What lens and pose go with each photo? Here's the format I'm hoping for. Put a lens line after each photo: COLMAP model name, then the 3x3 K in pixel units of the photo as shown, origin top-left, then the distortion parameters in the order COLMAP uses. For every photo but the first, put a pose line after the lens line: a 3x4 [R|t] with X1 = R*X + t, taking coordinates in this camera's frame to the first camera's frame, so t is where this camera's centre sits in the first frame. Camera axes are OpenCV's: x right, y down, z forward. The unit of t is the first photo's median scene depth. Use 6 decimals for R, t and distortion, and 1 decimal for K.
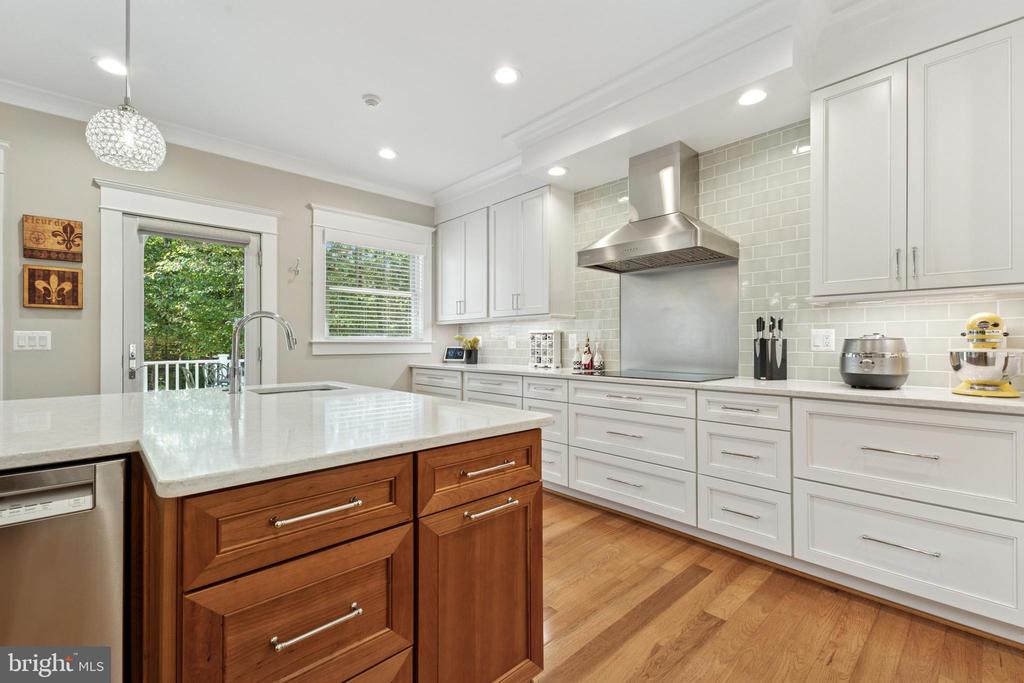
lens RADIAL K [[447.7, 0, 518.4], [0, 447.7, 339.8], [0, 0, 1]] dist [0.013799, -0.005427]
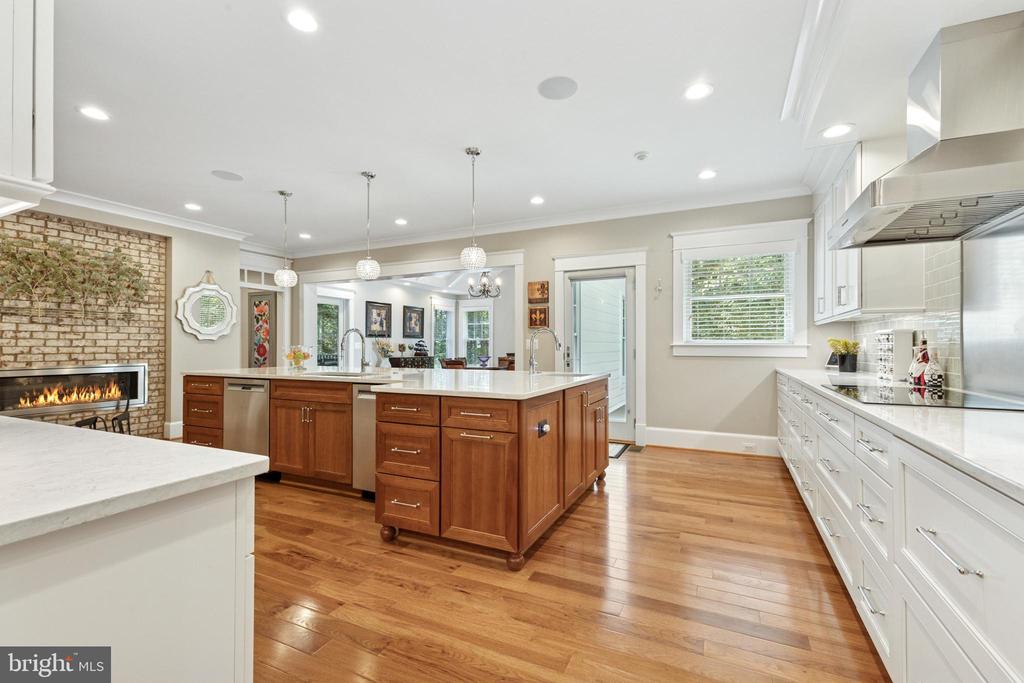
lens RADIAL K [[447.7, 0, 513.6], [0, 447.7, 343.5], [0, 0, 1]] dist [0.013799, -0.005427]
pose [[0.361548, -0.002166, -0.932351, 0.734211], [0.005627, 0.999984, -0.000142, -0.002424], [0.932337, -0.005195, 0.361554, 0.201703]]
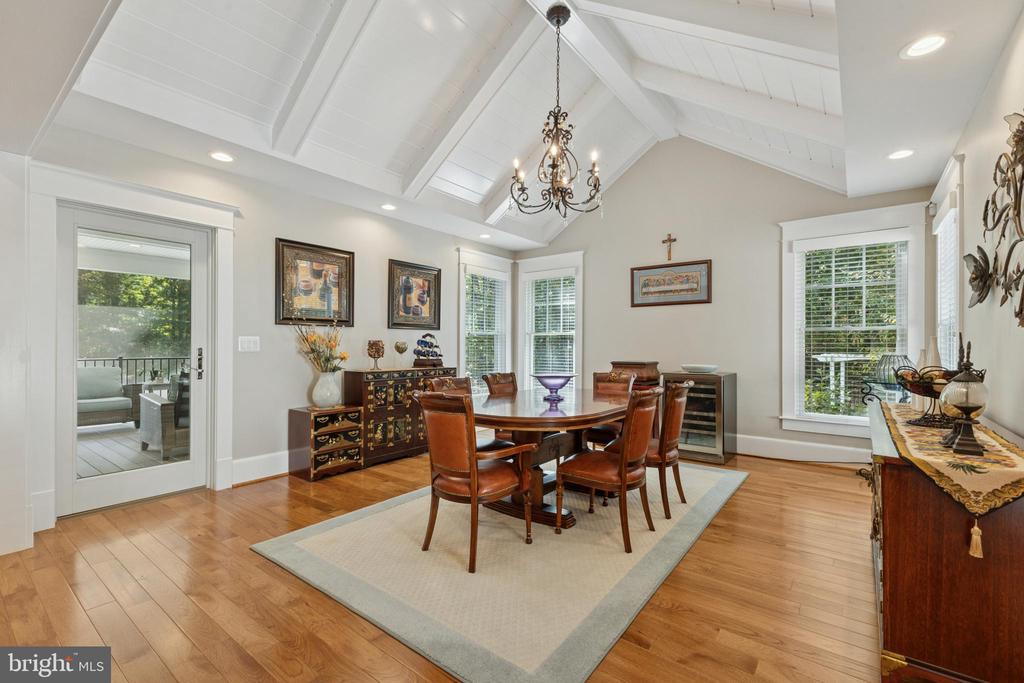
lens RADIAL K [[447.7, 0, 516.0], [0, 447.7, 344.5], [0, 0, 1]] dist [0.013799, -0.005427]
pose [[0.168607, -0.000643, -0.985683, -1.153665], [0.004005, 0.999992, 0.000033, 0.010188], [0.985675, -0.003953, 0.168608, 0.852266]]
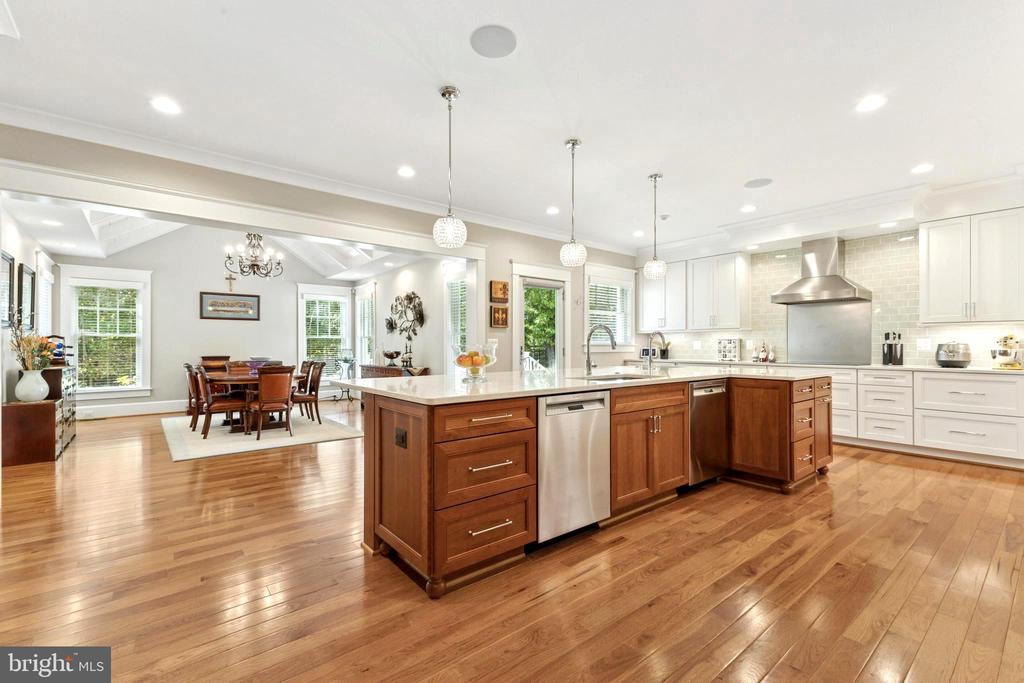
lens RADIAL K [[447.7, 0, 515.3], [0, 447.7, 341.3], [0, 0, 1]] dist [0.013799, -0.005427]
pose [[0.997465, 0.001836, -0.071133, -0.825030], [-0.002012, 0.999995, -0.002405, -0.004525], [0.071128, 0.002542, 0.997464, -0.934963]]
